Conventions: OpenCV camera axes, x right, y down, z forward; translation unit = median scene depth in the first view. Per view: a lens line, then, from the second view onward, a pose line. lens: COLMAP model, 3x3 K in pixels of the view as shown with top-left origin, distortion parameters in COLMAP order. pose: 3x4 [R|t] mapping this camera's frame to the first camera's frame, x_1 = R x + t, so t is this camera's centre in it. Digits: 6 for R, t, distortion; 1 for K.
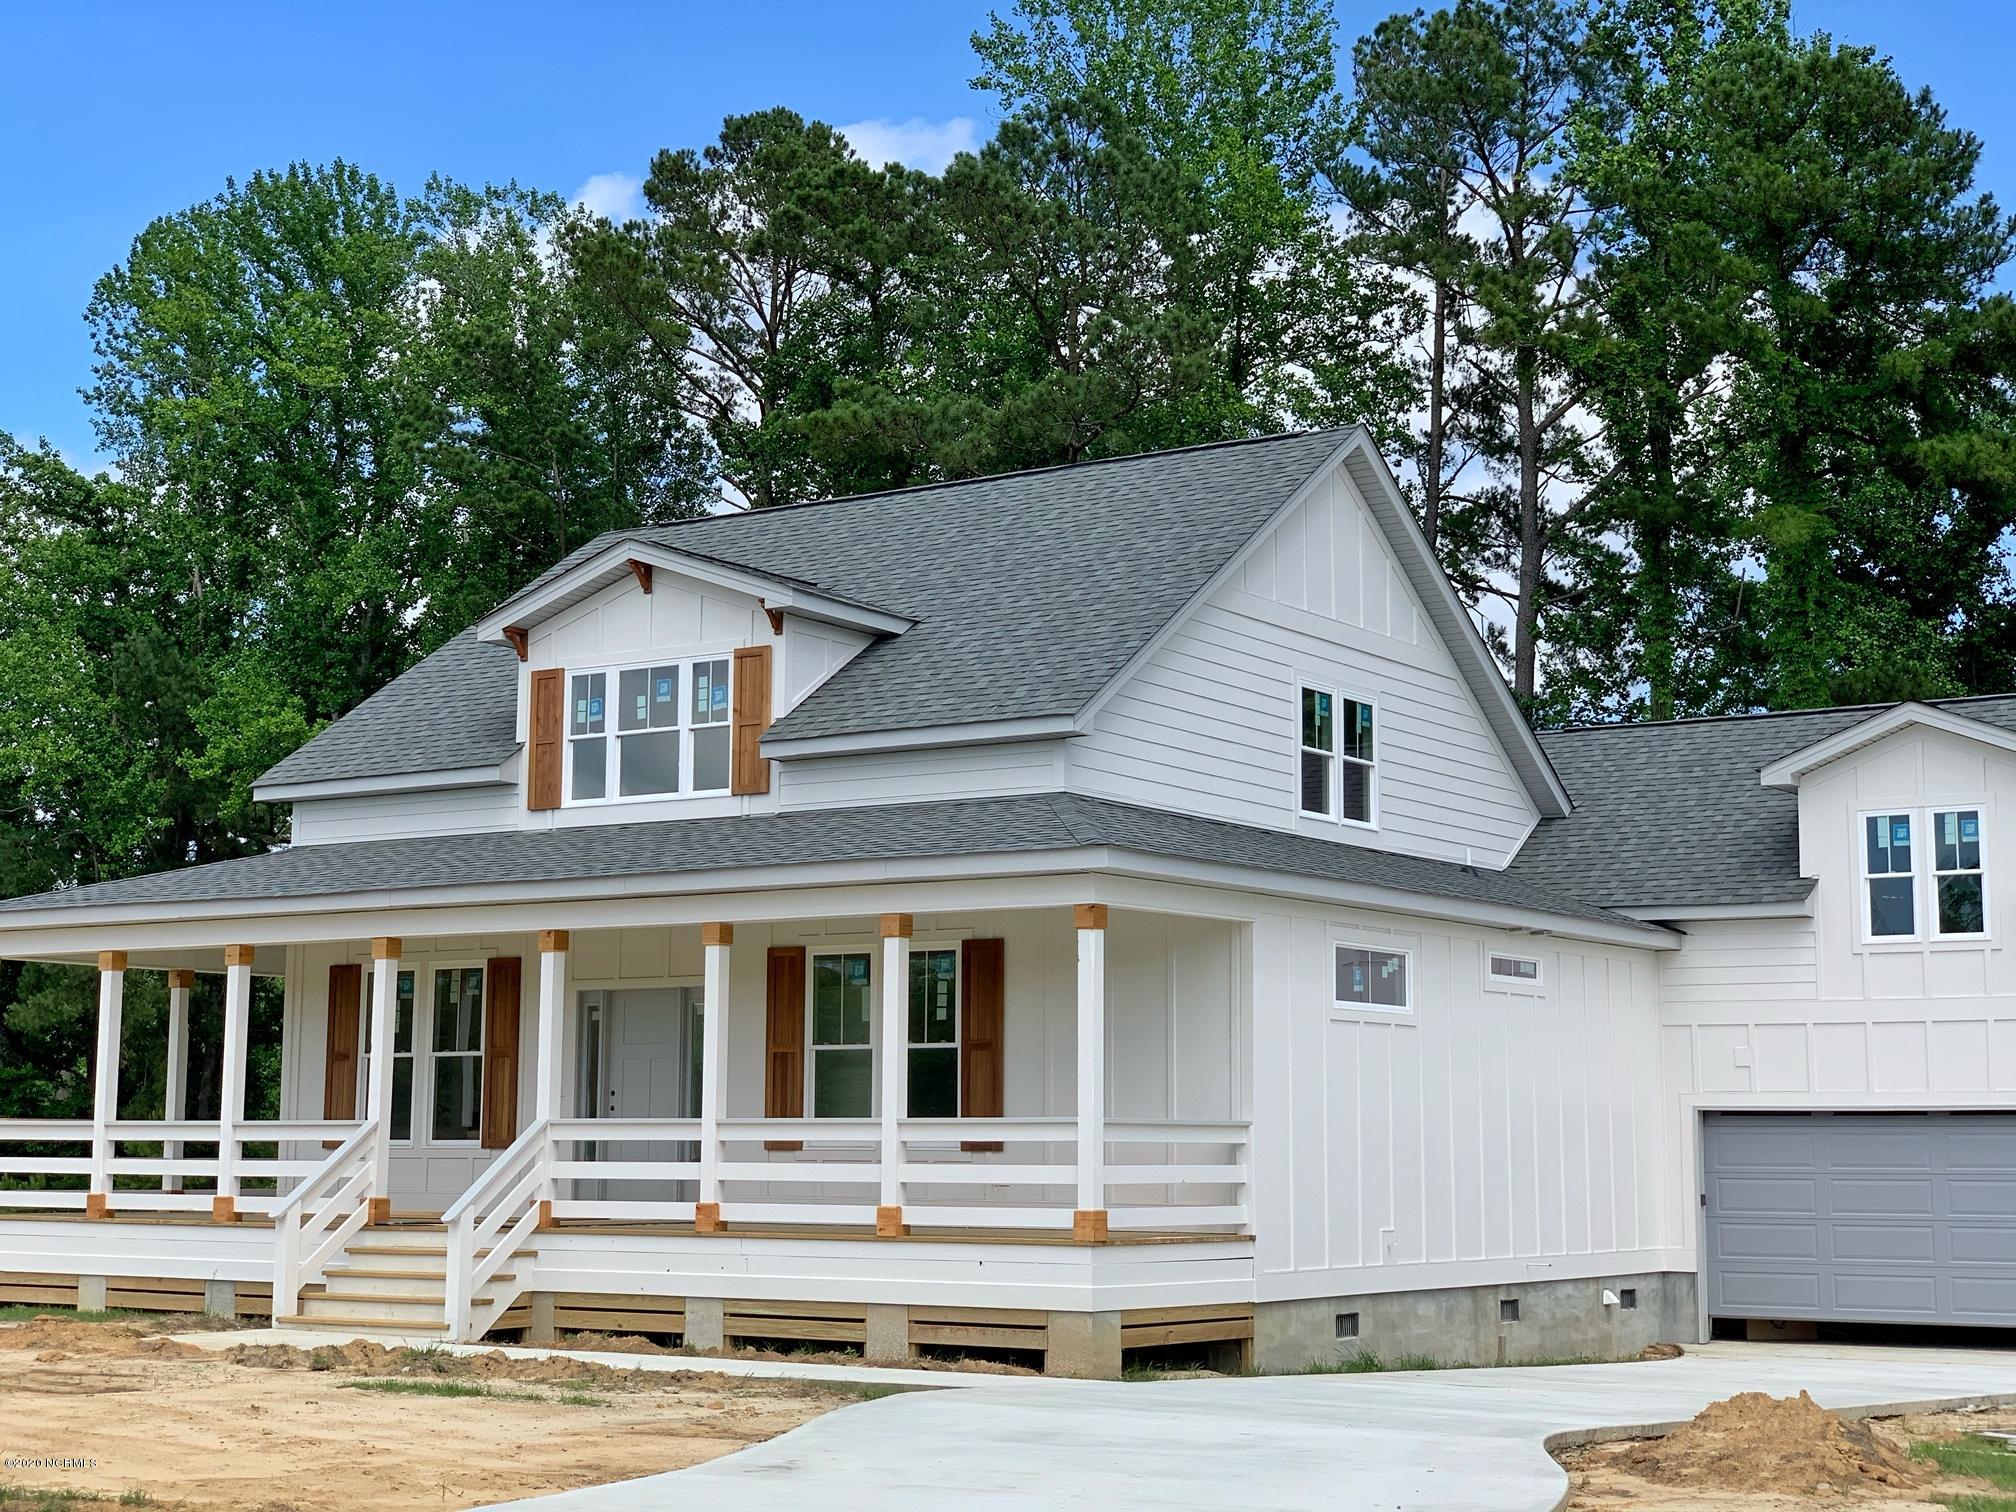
lens RADIAL K [[3069.9, 0, 1006.7], [0, 3069.9, 748.3], [0, 0, 1]] dist [0.042097, 0.000000]
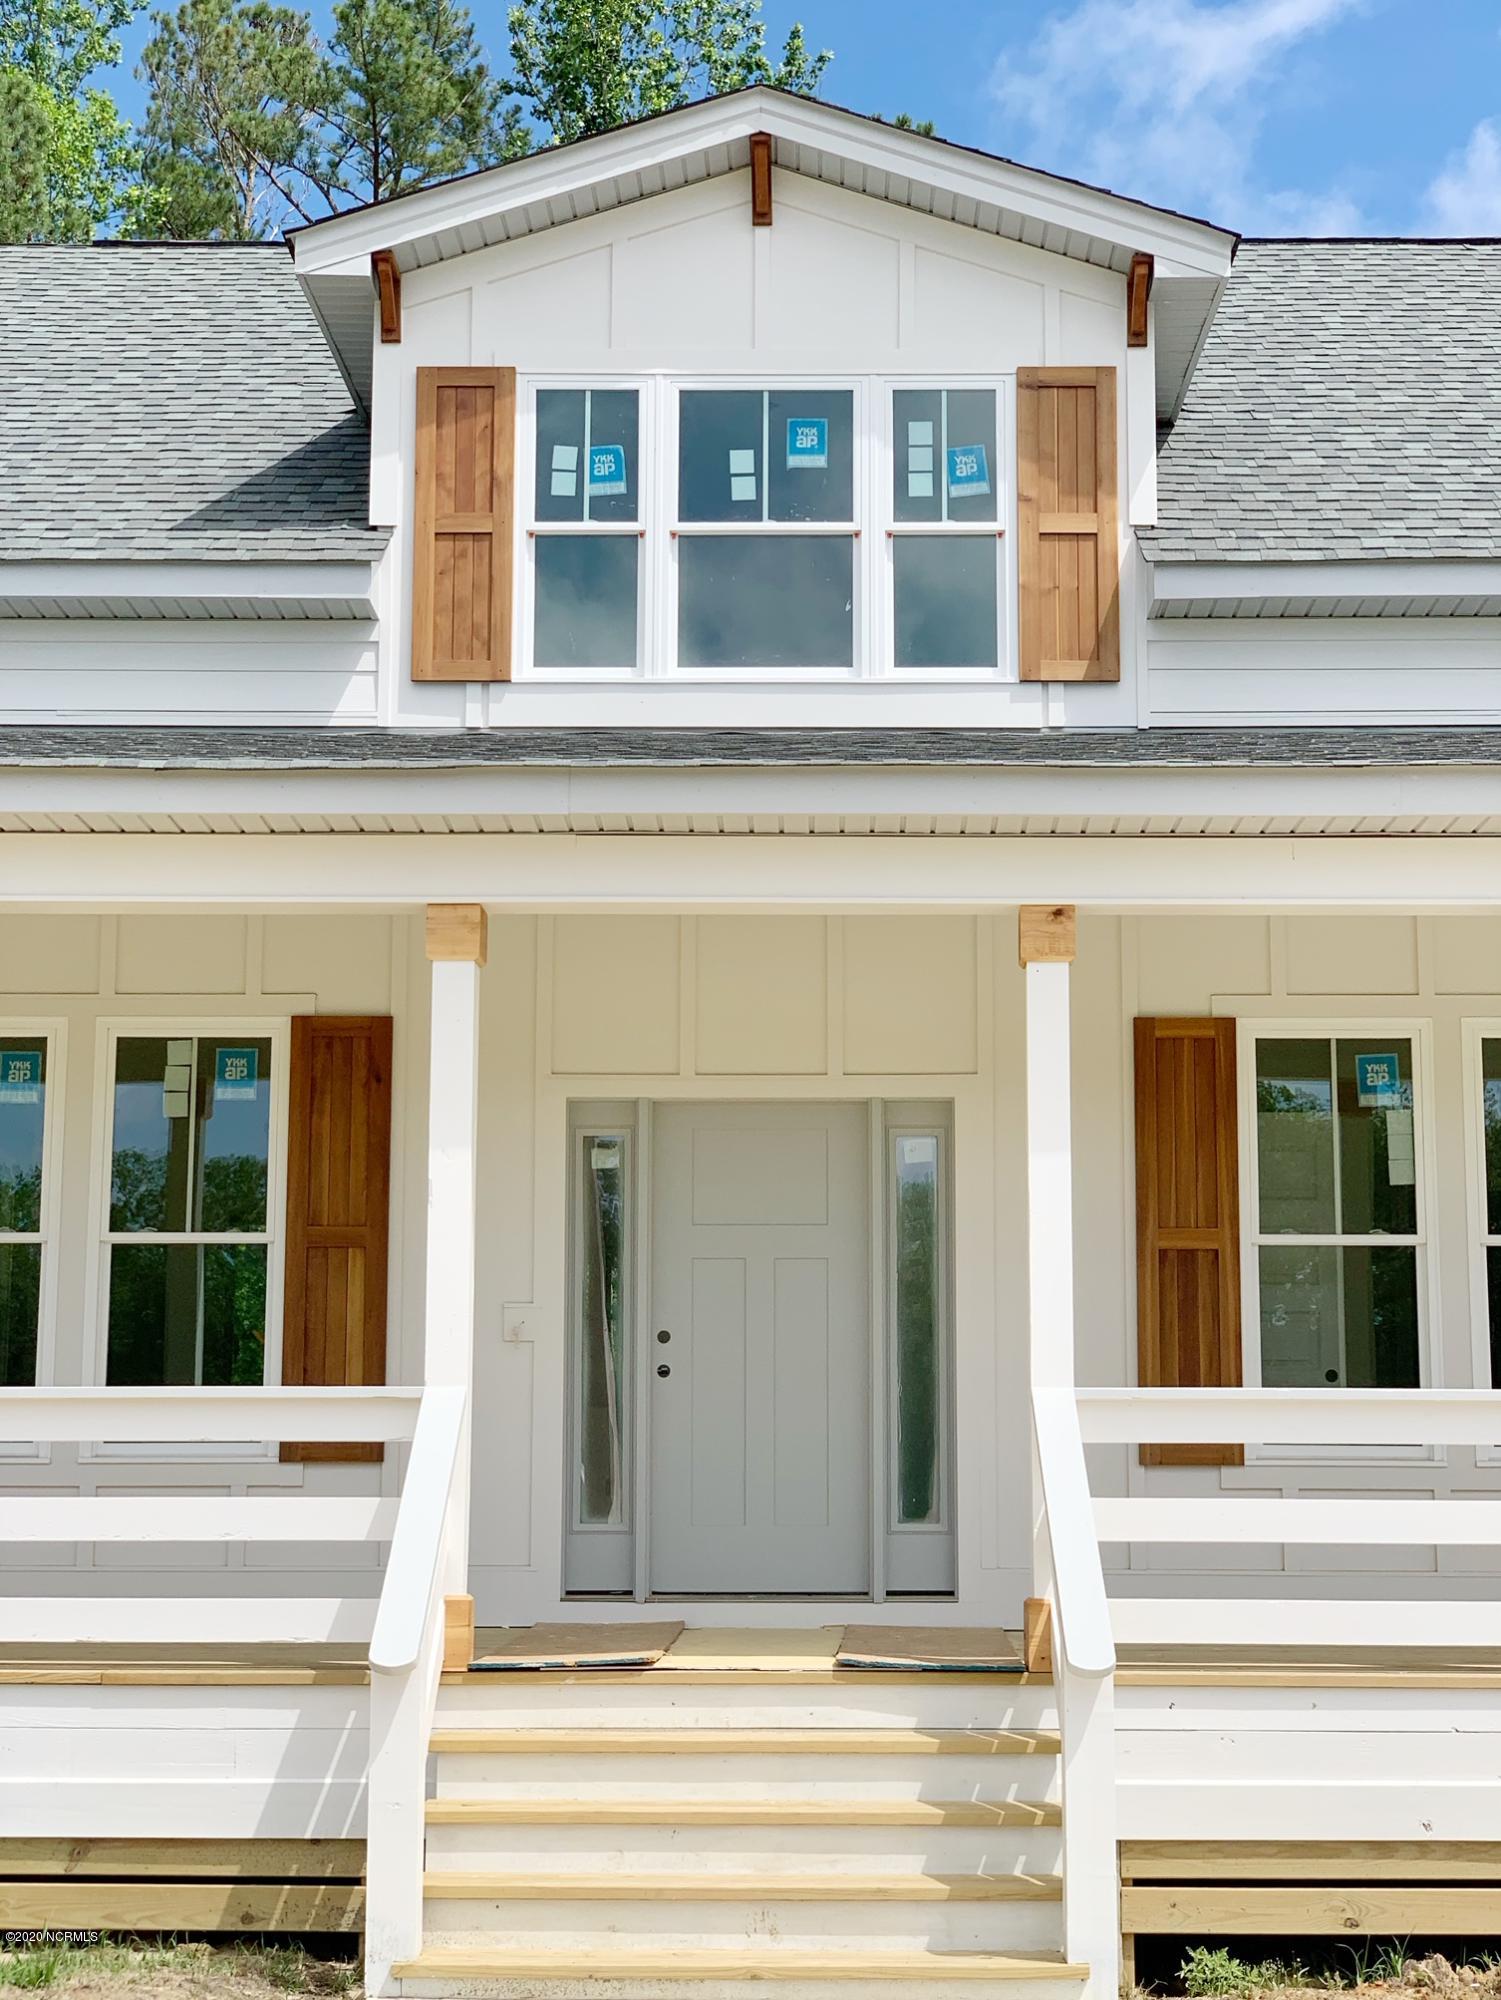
lens RADIAL K [[3045.5, 0, 755.9], [0, 3045.5, 1006.9], [0, 0, 1]] dist [0.042097, 0.000000]
pose [[0.835948, 0.076281, 0.543481, -0.355341], [-0.072155, 0.996973, -0.028947, 0.077396], [-0.544044, -0.015016, 0.838922, 0.626443]]
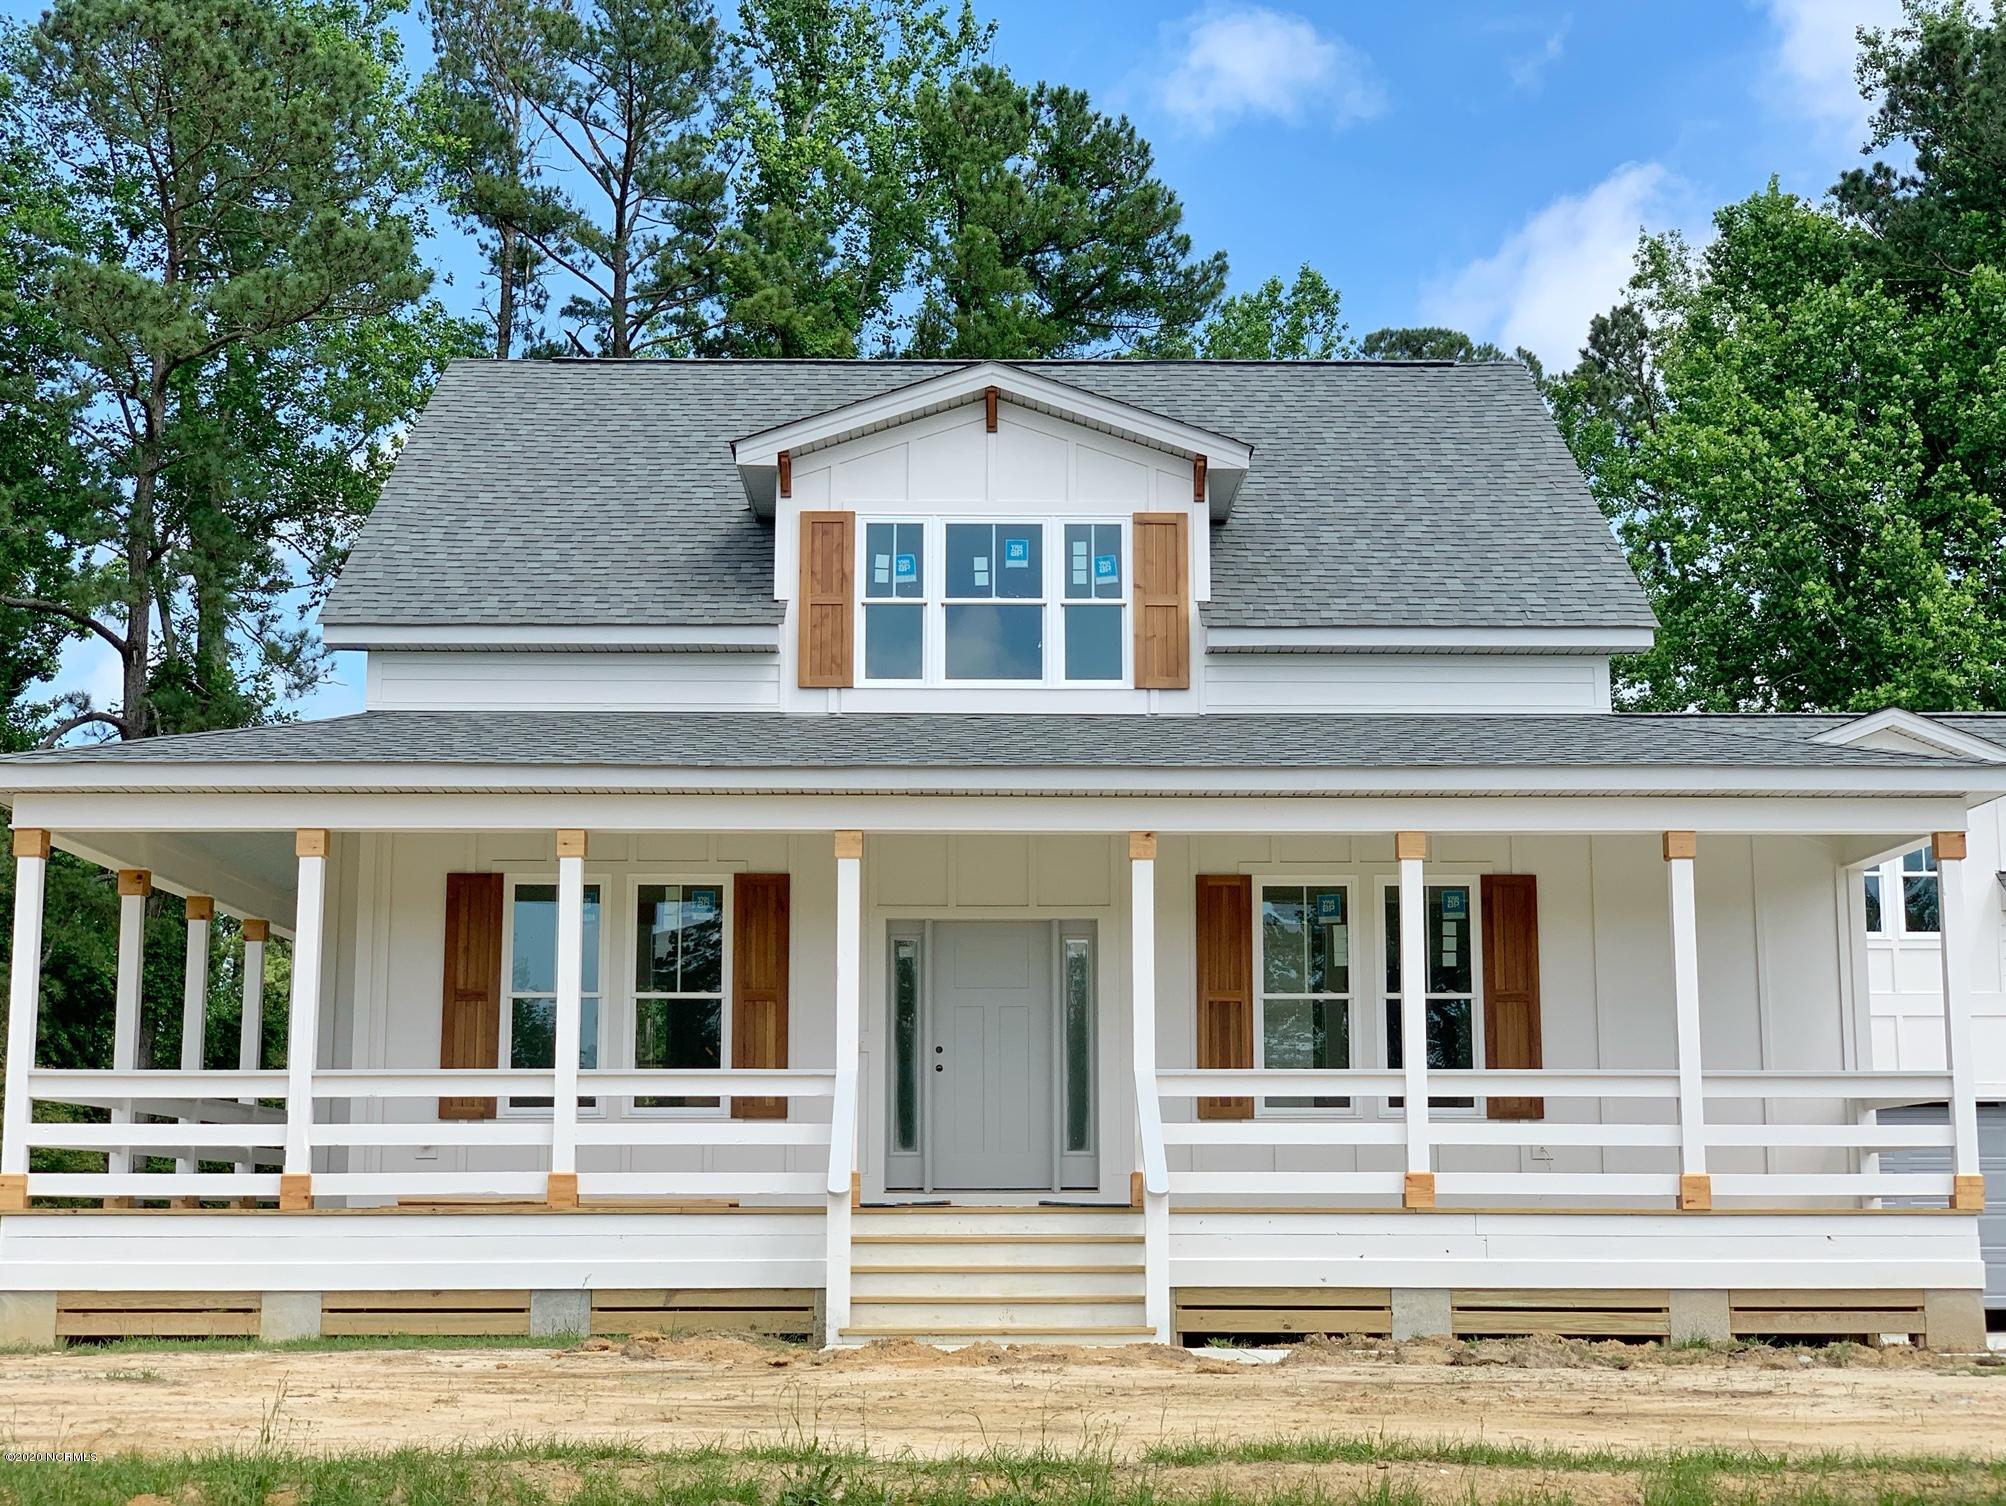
lens RADIAL K [[3054.6, 0, 995.8], [0, 3054.6, 759.5], [0, 0, 1]] dist [0.042097, 0.000000]
pose [[0.819684, 0.075156, 0.567864, -0.571824], [-0.072269, 0.997002, -0.027634, 0.058333], [-0.568239, -0.018388, 0.822658, 0.336046]]
